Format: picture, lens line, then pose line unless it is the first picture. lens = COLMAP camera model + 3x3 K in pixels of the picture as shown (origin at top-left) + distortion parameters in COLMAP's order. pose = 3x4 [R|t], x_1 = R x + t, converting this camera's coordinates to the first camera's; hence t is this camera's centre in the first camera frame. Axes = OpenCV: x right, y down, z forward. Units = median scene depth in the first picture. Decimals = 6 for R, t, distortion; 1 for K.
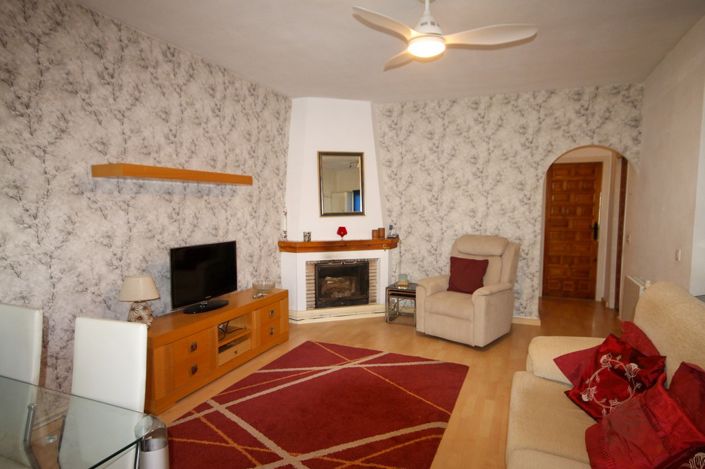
lens RADIAL K [[410.3, 0, 353.3], [0, 410.3, 236.4], [0, 0, 1]] dist [0.000462, 0.001092]
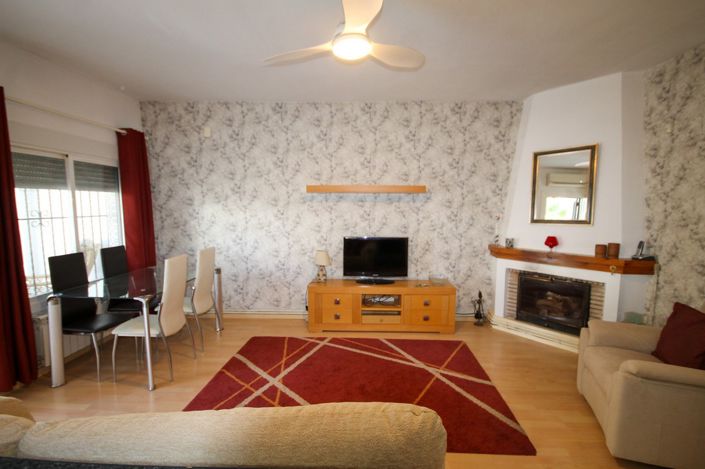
lens RADIAL K [[328.0, 0, 354.6], [0, 328.0, 236.2], [0, 0, 1]] dist [-0.011497, 0.000350]
pose [[0.358474, 0.087510, -0.929429, 0.466707], [-0.078307, 0.994907, 0.063473, -0.035545], [0.930250, 0.050027, 0.363501, 0.374468]]
